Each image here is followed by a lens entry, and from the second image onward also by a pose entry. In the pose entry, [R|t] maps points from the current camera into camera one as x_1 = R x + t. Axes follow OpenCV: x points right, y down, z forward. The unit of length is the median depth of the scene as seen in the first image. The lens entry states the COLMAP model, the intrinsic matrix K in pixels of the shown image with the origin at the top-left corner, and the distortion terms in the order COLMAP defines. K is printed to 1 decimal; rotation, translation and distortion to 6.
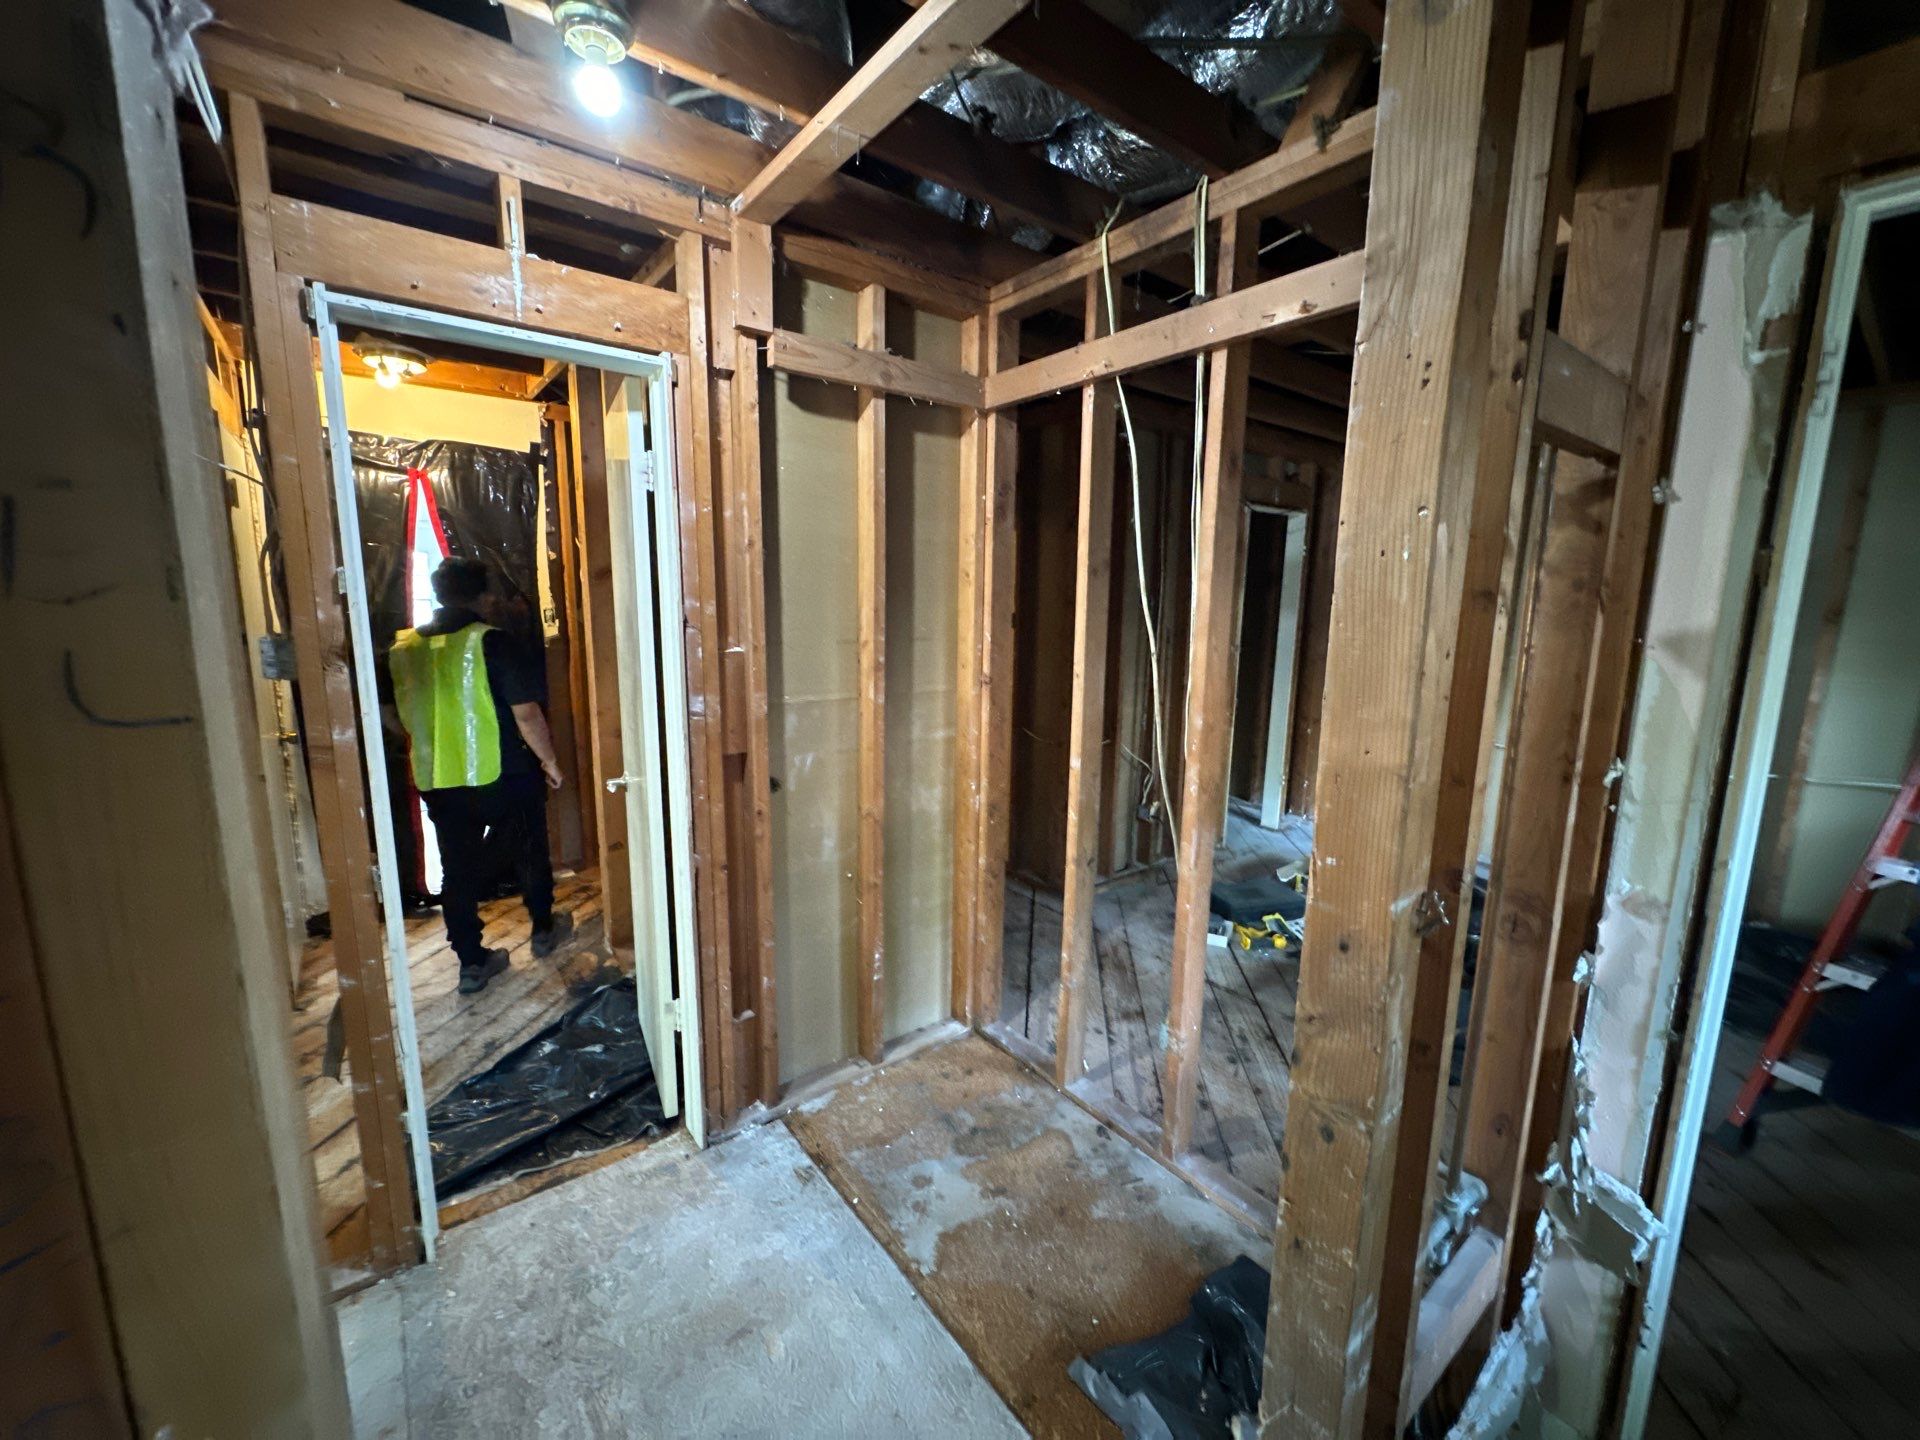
lens RADIAL K [[767.5, 0, 955.9], [0, 767.5, 719.9], [0, 0, 1]] dist [-0.000651, 0.000101]
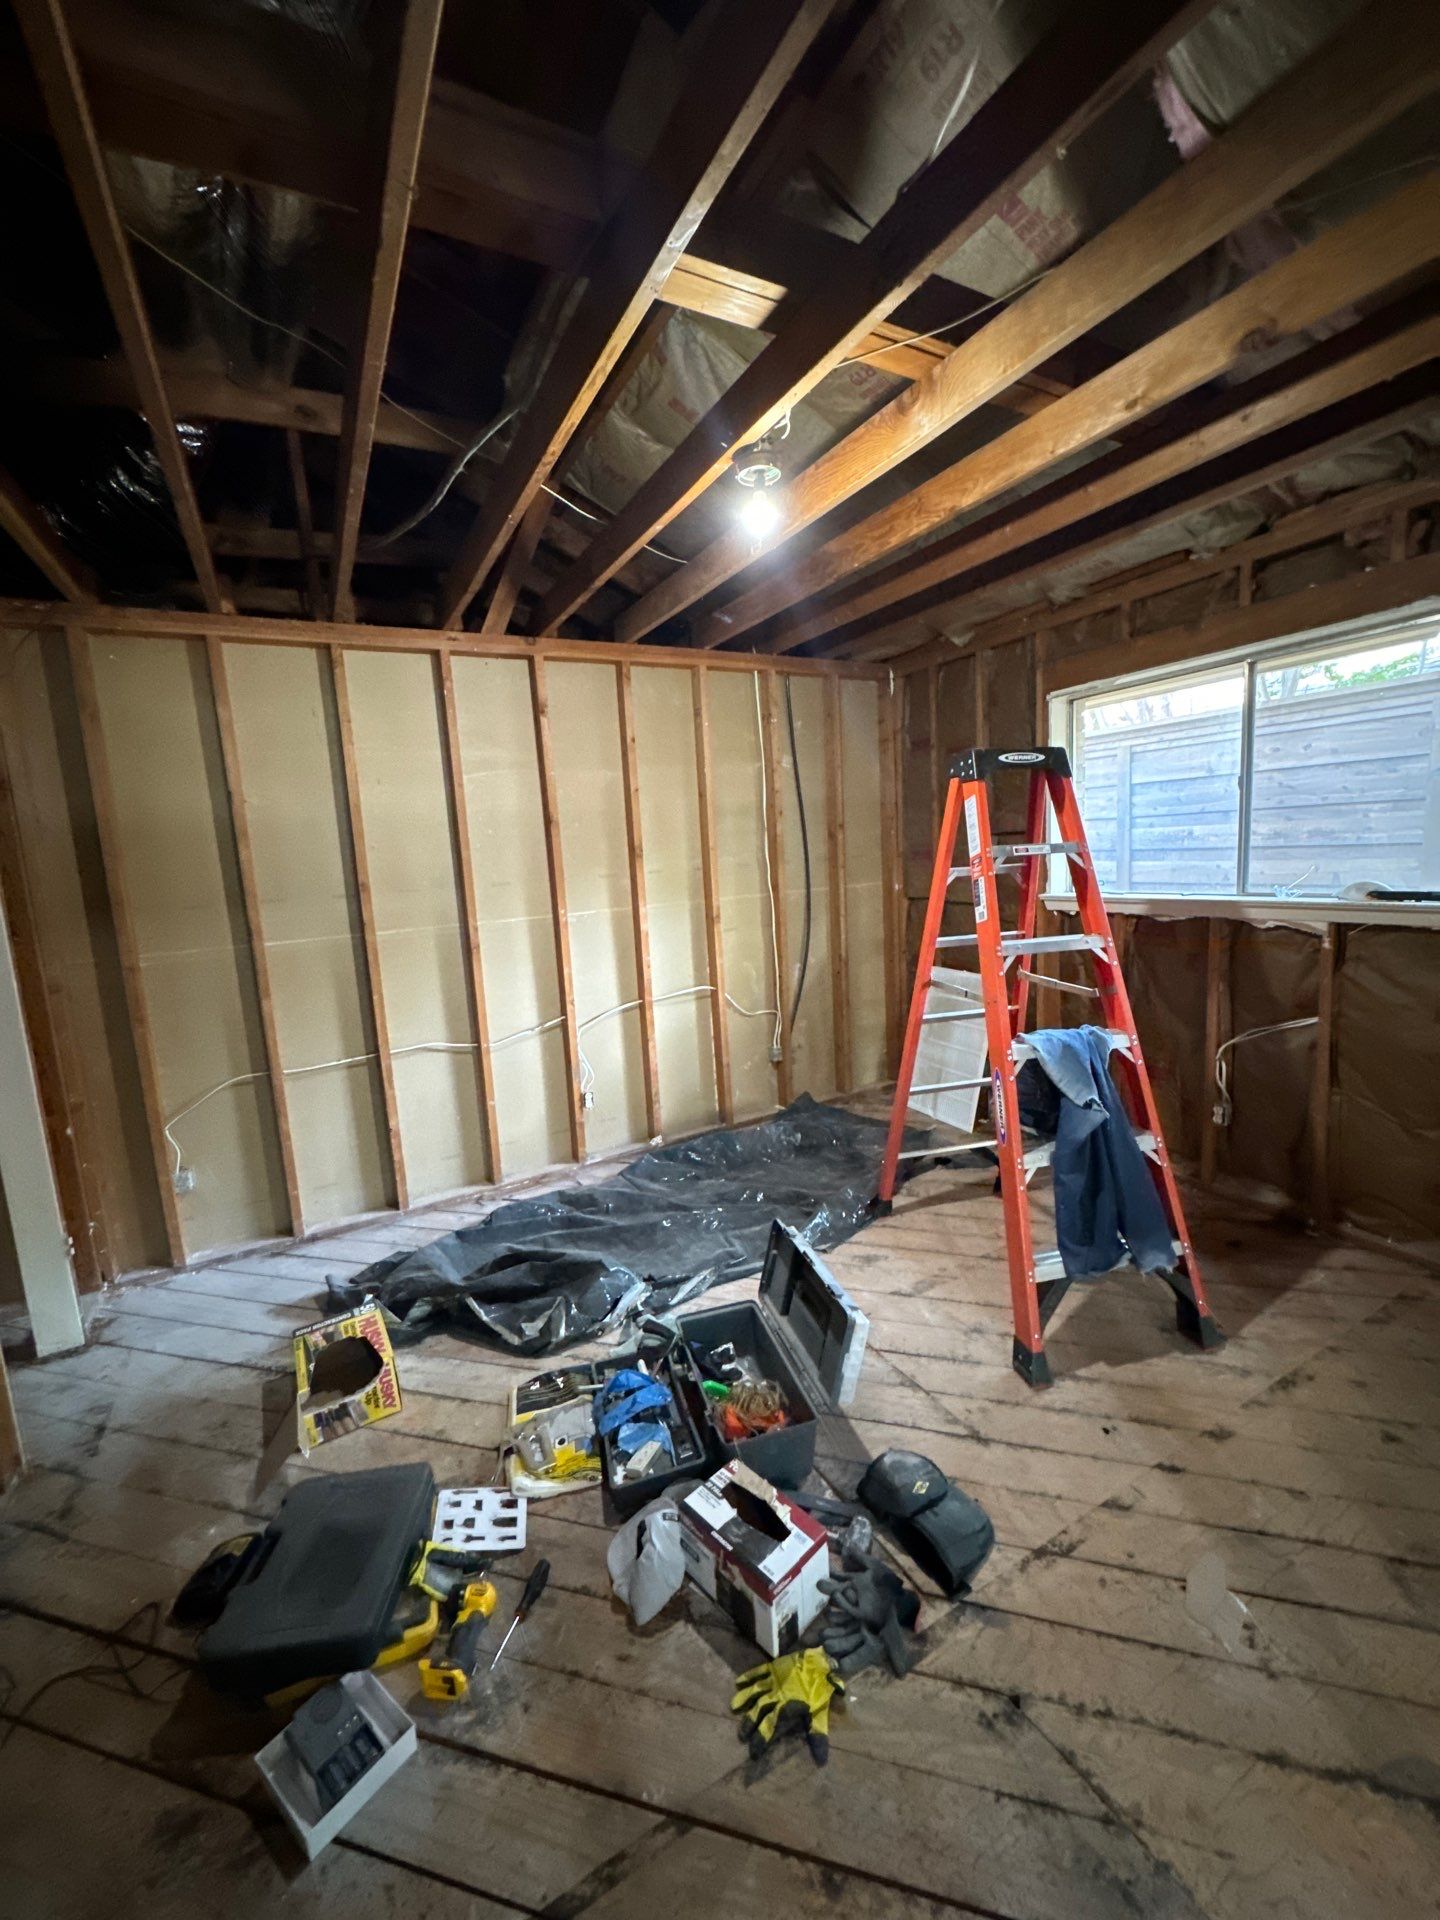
lens RADIAL K [[767.5, 0, 716.1], [0, 767.5, 954.3], [0, 0, 1]] dist [-0.000651, 0.000101]
pose [[0.156362, -0.167145, 0.973454, 0.062800], [0.226293, 0.965424, 0.129418, -0.104470], [-0.961427, 0.200049, 0.188779, 0.682358]]
